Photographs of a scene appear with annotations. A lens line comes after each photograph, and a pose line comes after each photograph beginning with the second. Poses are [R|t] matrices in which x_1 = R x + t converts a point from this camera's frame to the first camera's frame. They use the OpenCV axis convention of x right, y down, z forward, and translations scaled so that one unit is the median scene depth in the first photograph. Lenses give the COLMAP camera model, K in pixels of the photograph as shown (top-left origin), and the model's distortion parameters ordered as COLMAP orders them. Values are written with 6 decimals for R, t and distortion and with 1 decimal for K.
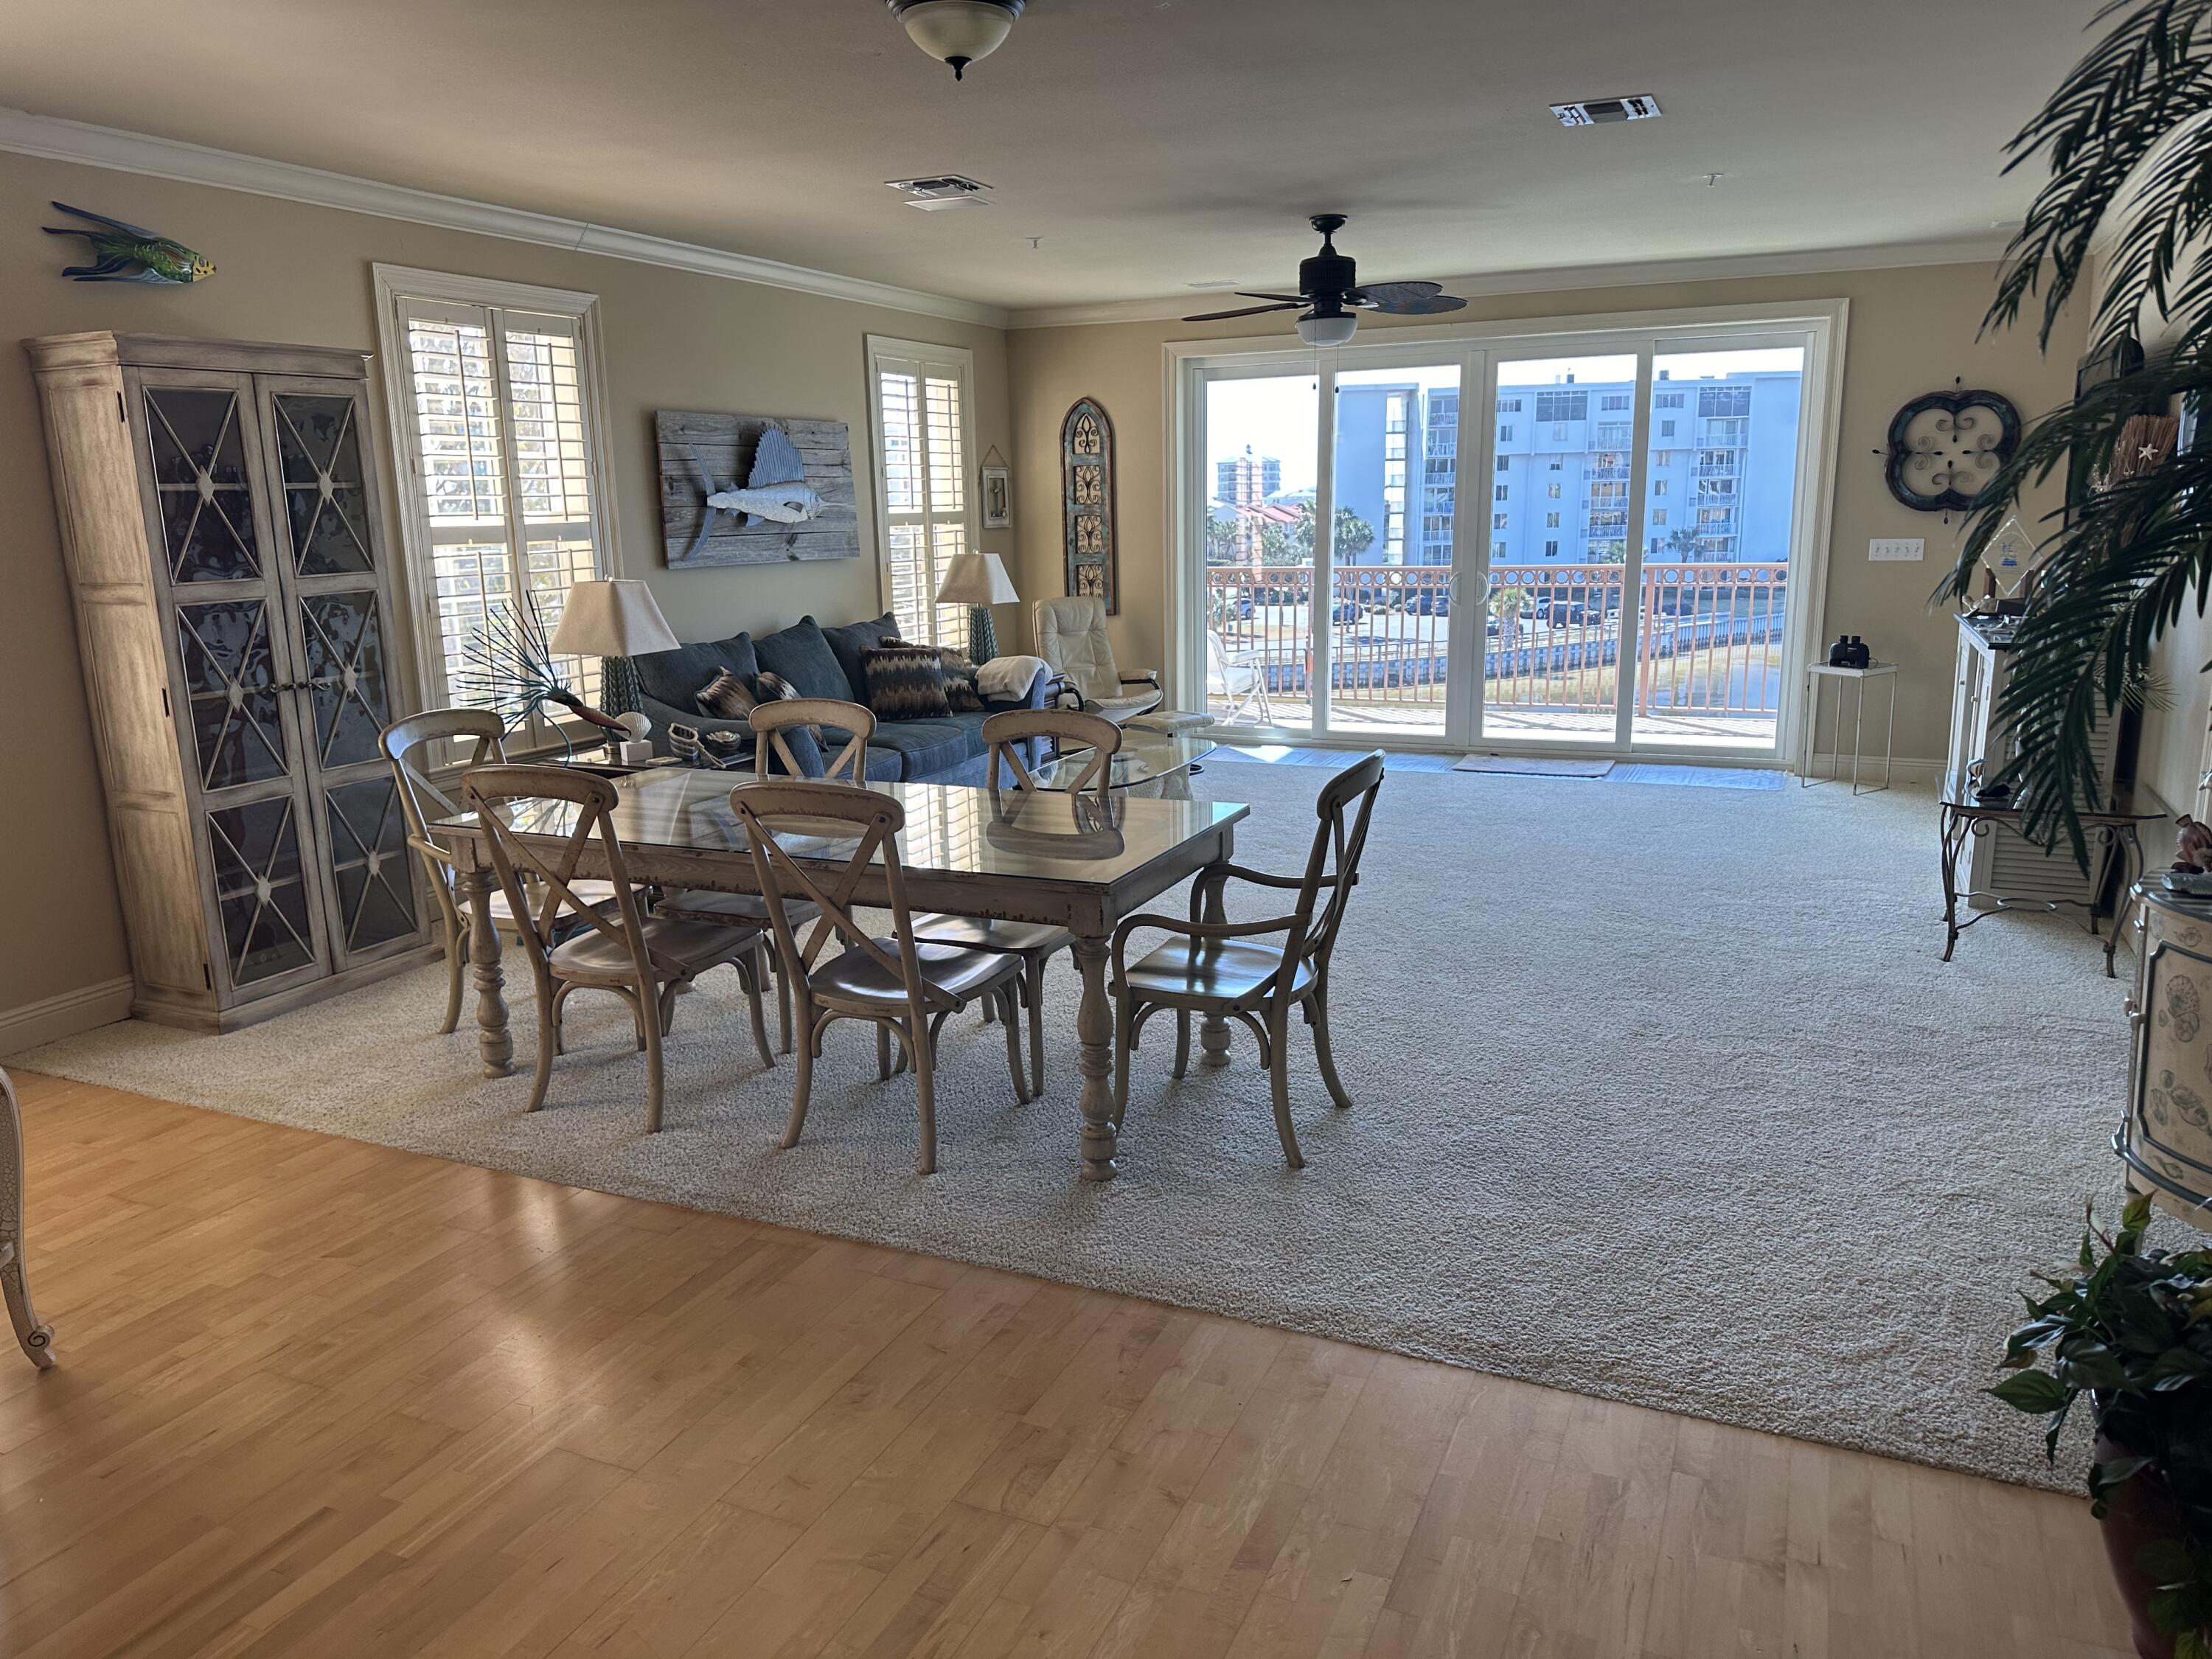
lens RADIAL K [[1540.4, 0, 1106.3], [0, 1540.4, 836.5], [0, 0, 1]] dist [0.156786, -0.270349]
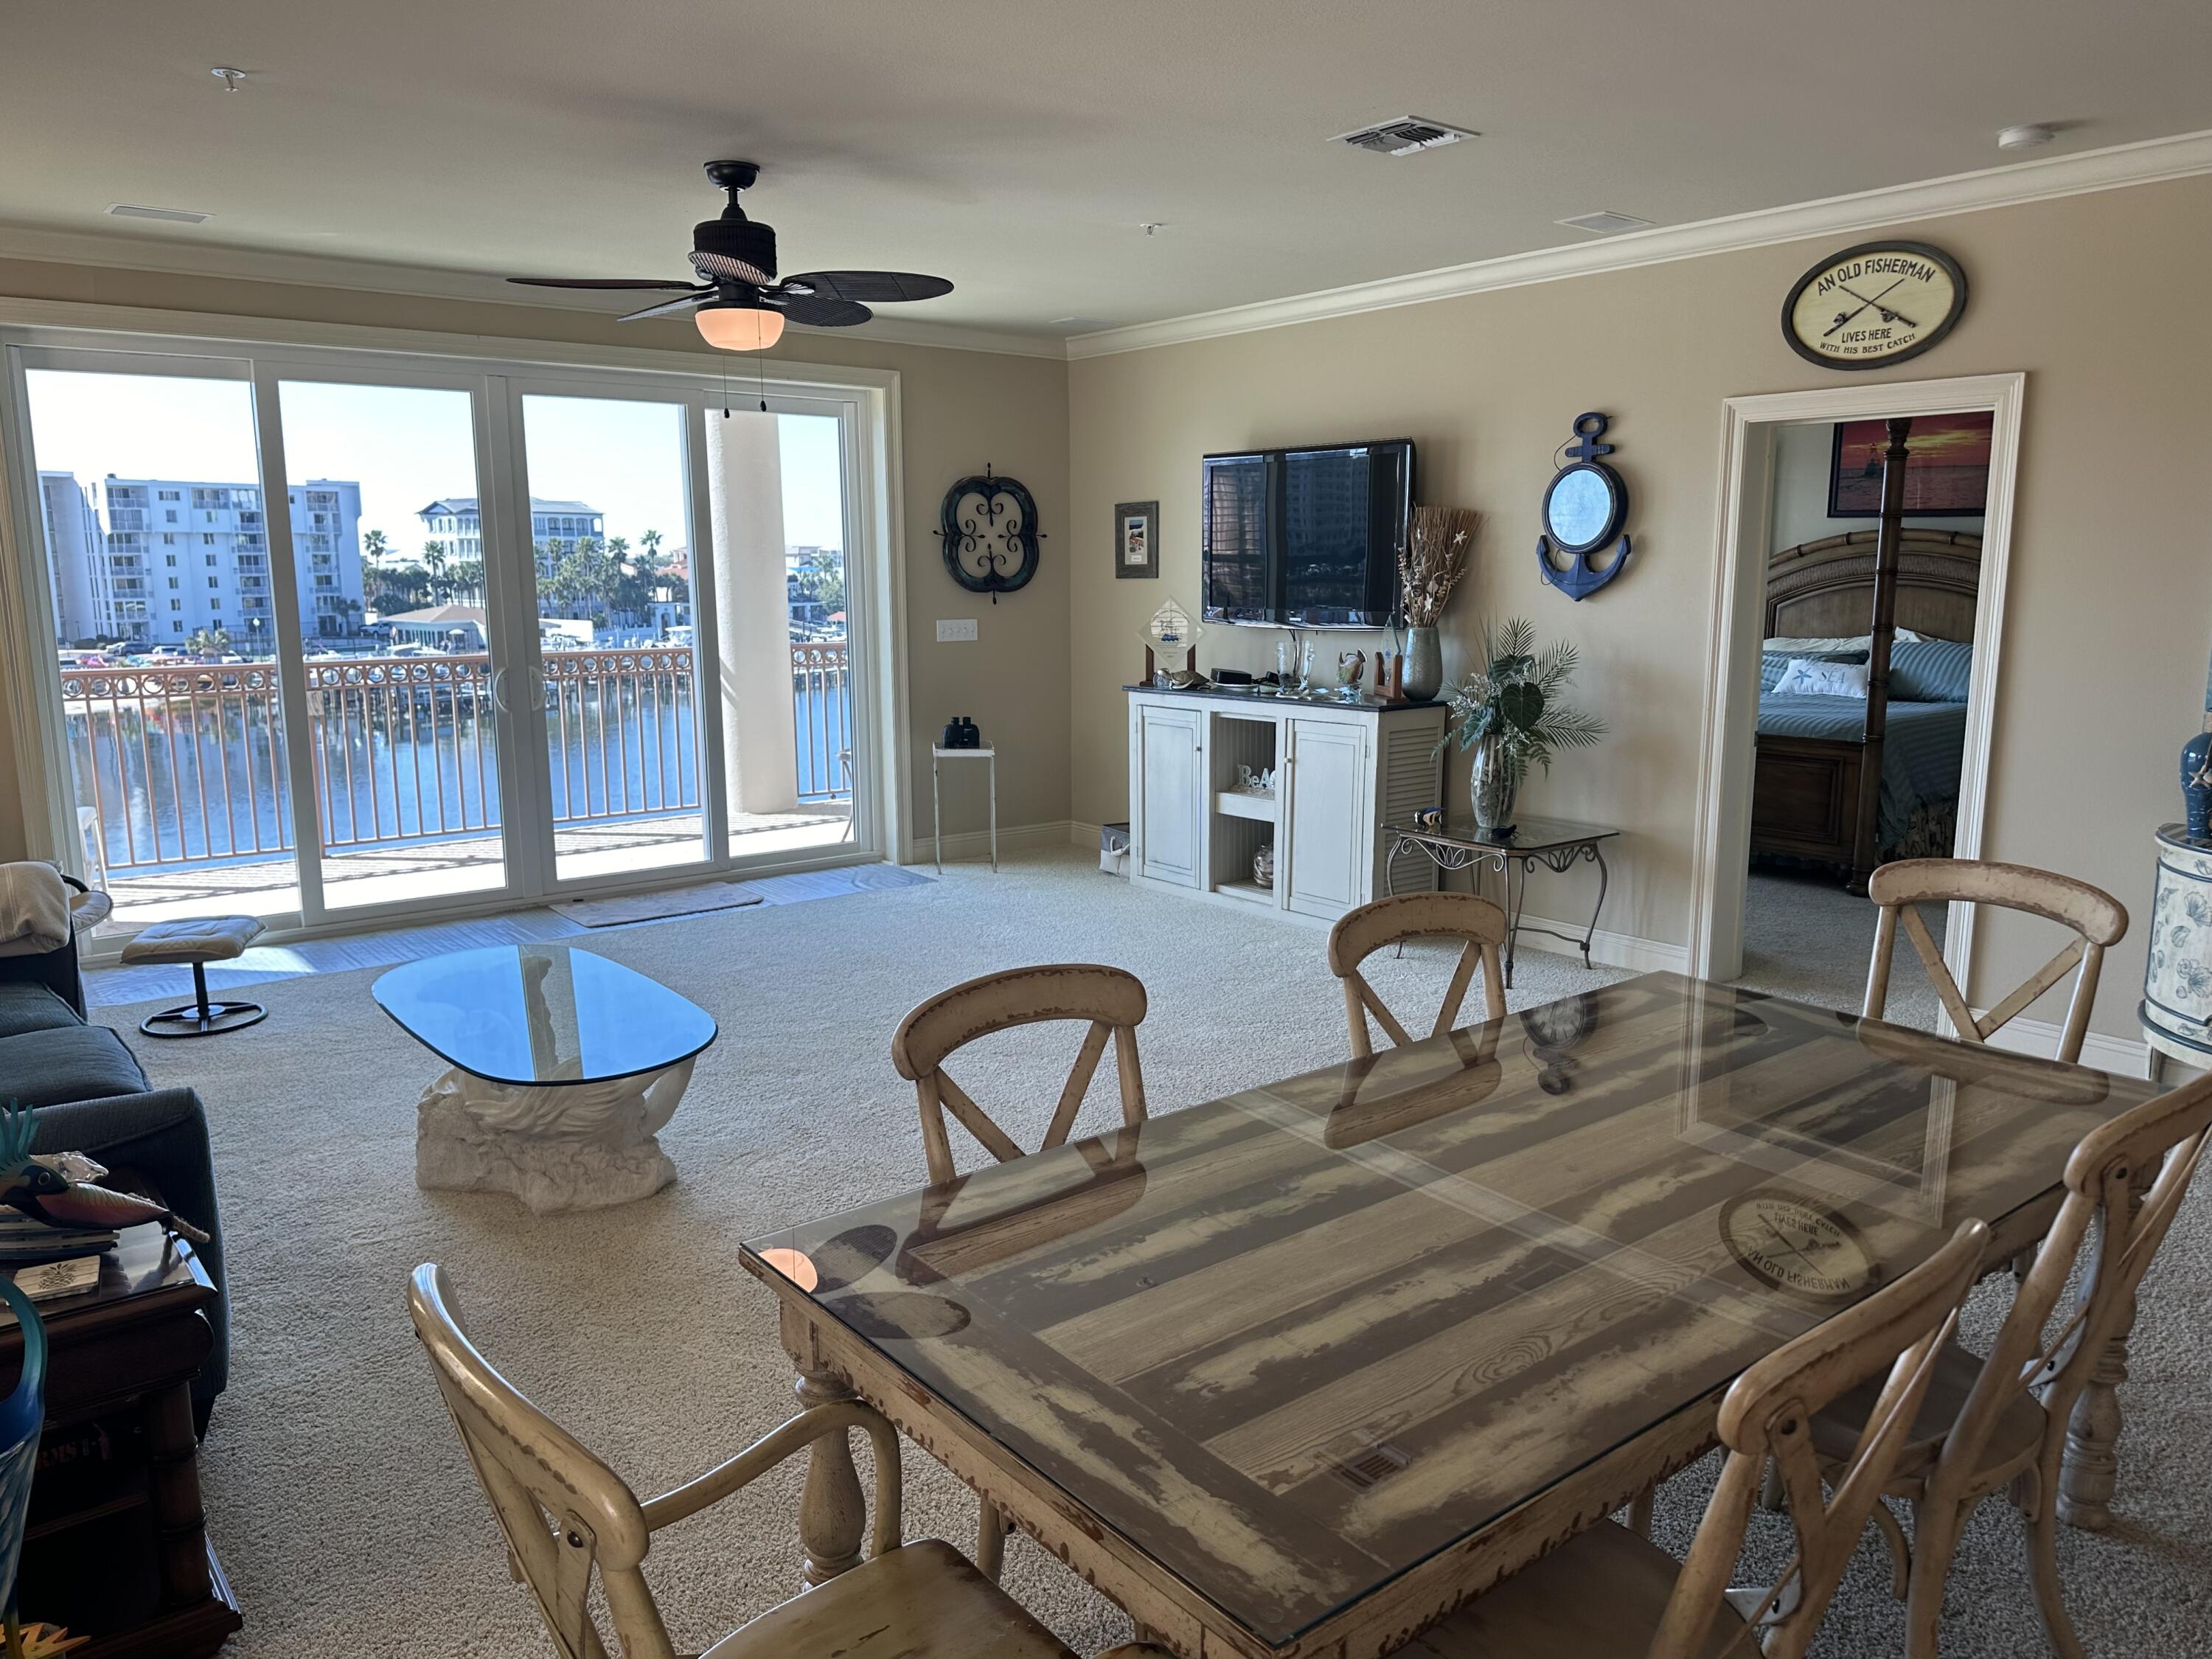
lens RADIAL K [[1565.6, 0, 1104.5], [0, 1565.6, 856.6], [0, 0, 1]] dist [0.096562, -0.173532]
pose [[0.449664, -0.148804, 0.880716, -0.372724], [0.184068, 0.980299, 0.071650, -0.095908], [-0.874026, 0.129893, 0.468195, 0.471071]]
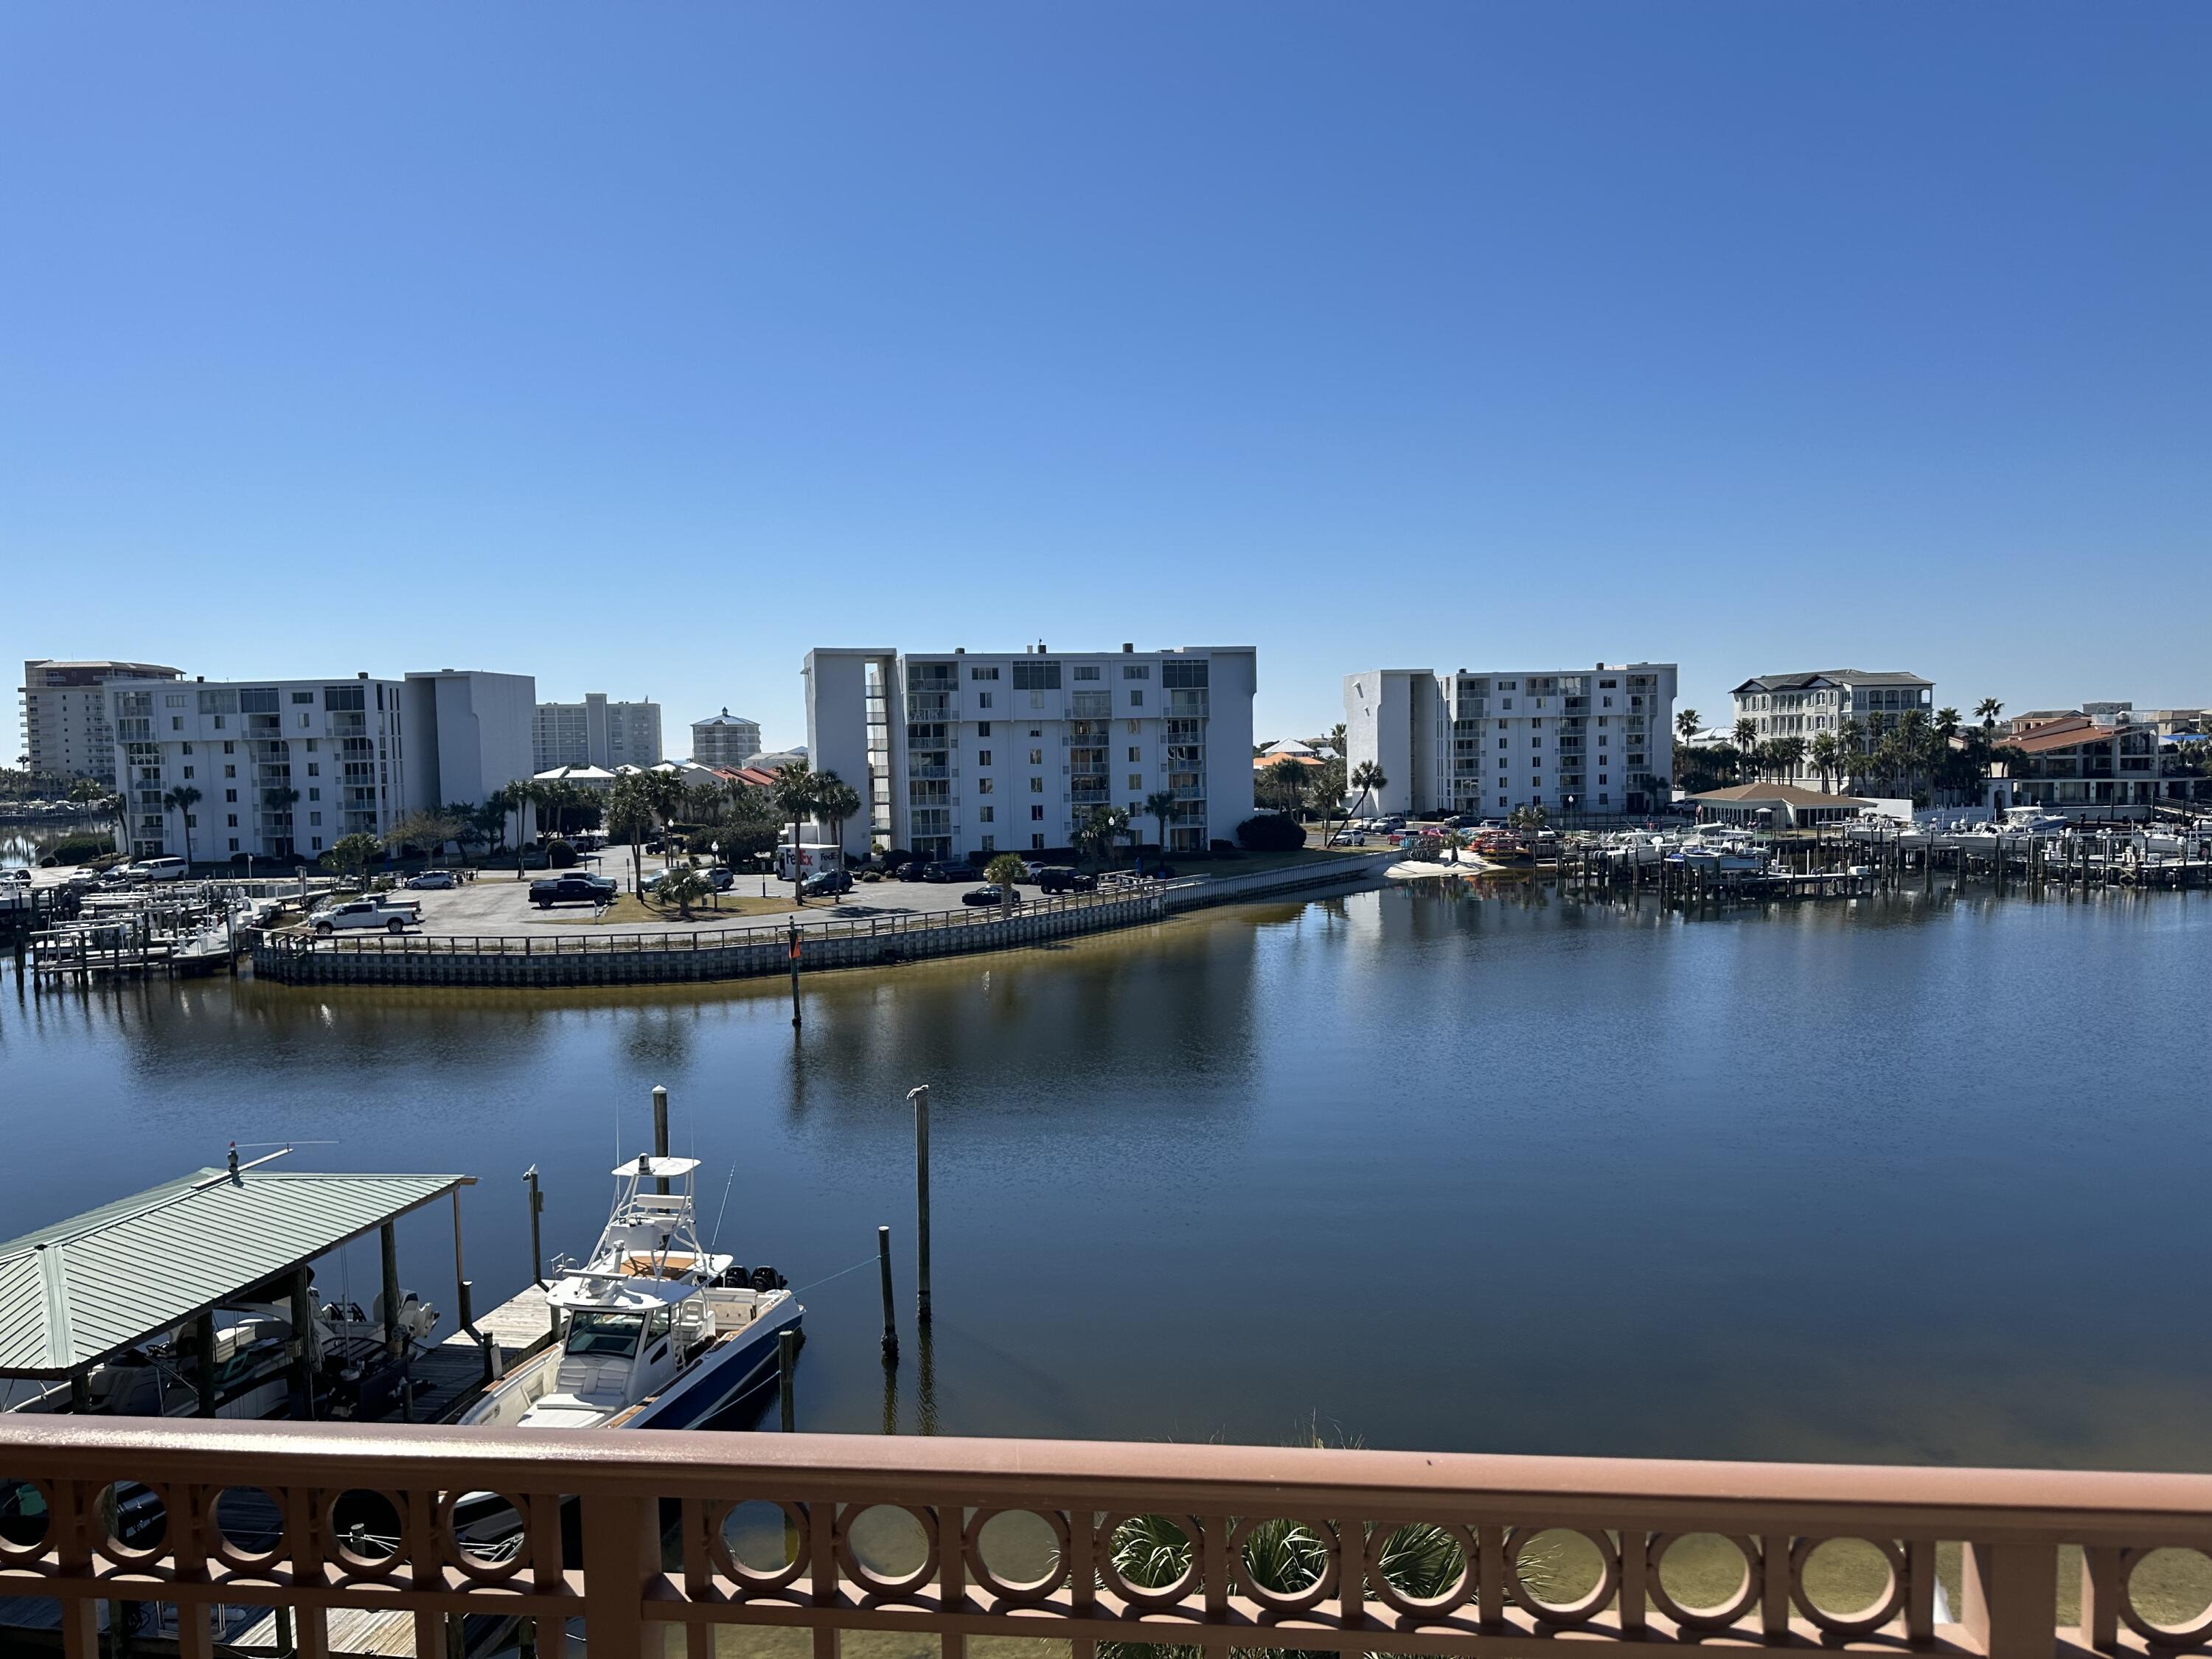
lens RADIAL K [[1539.5, 0, 1098.7], [0, 1539.5, 833.2], [0, 0, 1]] dist [0.093642, -0.117691]
pose [[0.948121, -0.018412, 0.317375, 0.191922], [0.070923, 0.985411, -0.154709, -0.290549], [-0.309897, 0.169192, 0.935595, 1.275976]]
